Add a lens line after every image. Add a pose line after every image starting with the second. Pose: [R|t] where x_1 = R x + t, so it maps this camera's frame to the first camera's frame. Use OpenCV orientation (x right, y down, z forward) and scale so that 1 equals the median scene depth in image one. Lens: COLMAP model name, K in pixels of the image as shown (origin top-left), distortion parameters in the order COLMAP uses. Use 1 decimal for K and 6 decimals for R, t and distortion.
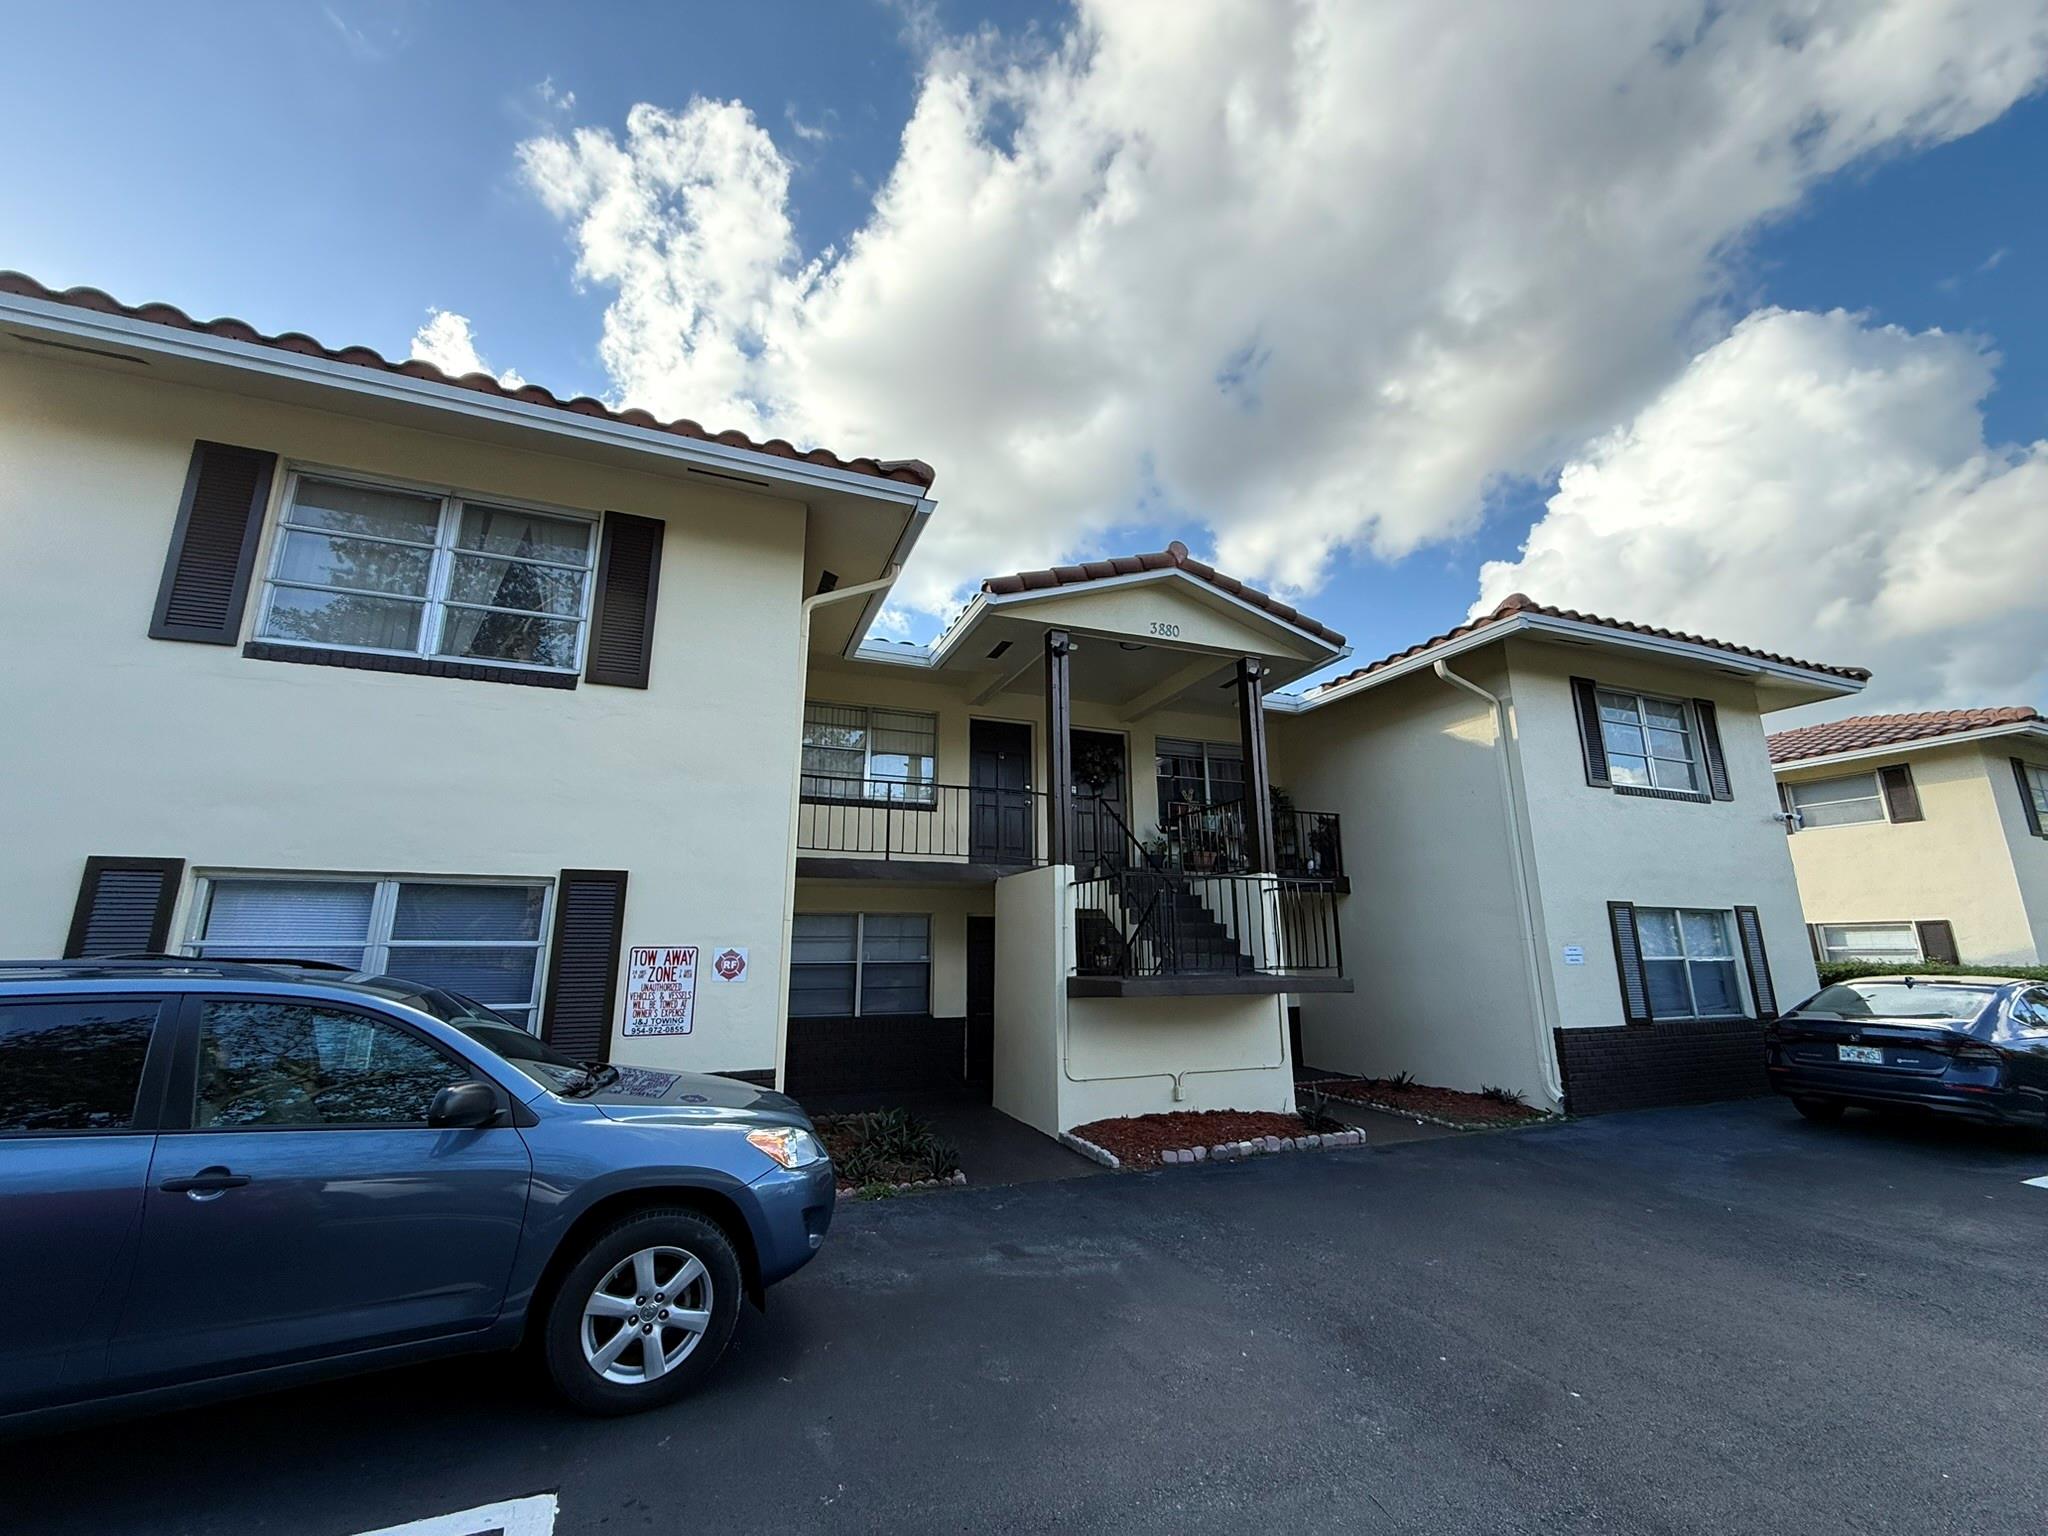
lens RADIAL K [[812.6, 0, 1022.3], [0, 812.6, 764.0], [0, 0, 1]] dist [0.000869, 0.000266]
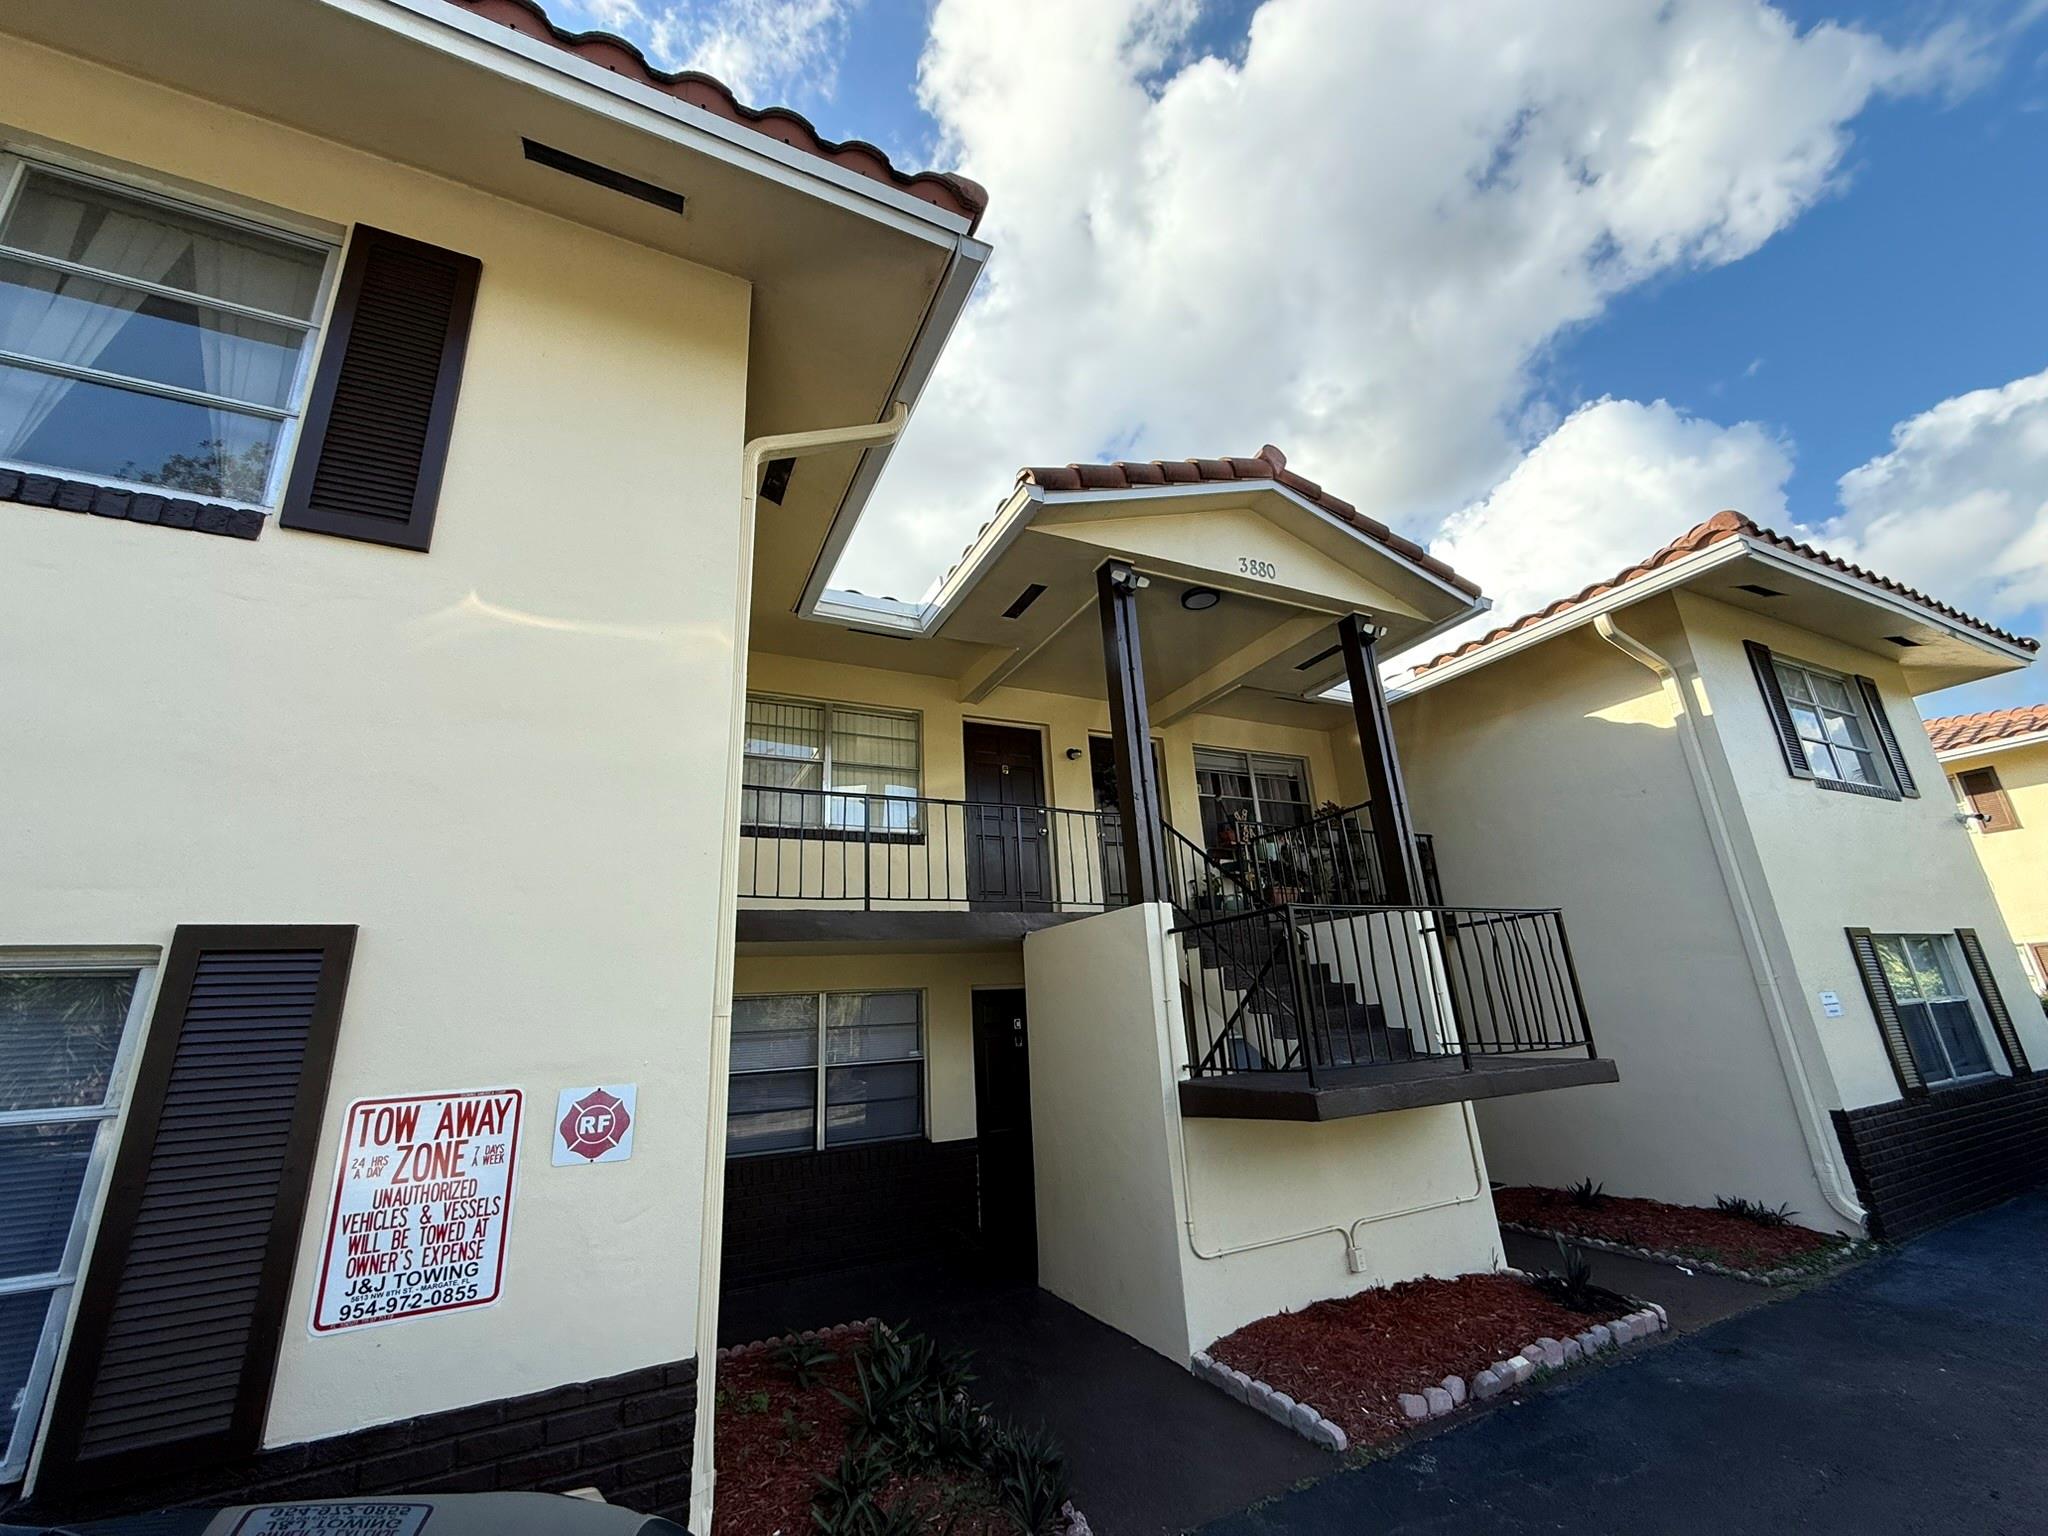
lens RADIAL K [[812.6, 0, 1022.3], [0, 812.6, 764.0], [0, 0, 1]] dist [0.000869, 0.000266]
pose [[0.995600, -0.023446, 0.090721, -0.103407], [0.030574, 0.996485, -0.077997, 0.057731], [-0.088573, 0.080428, 0.992817, 0.335358]]
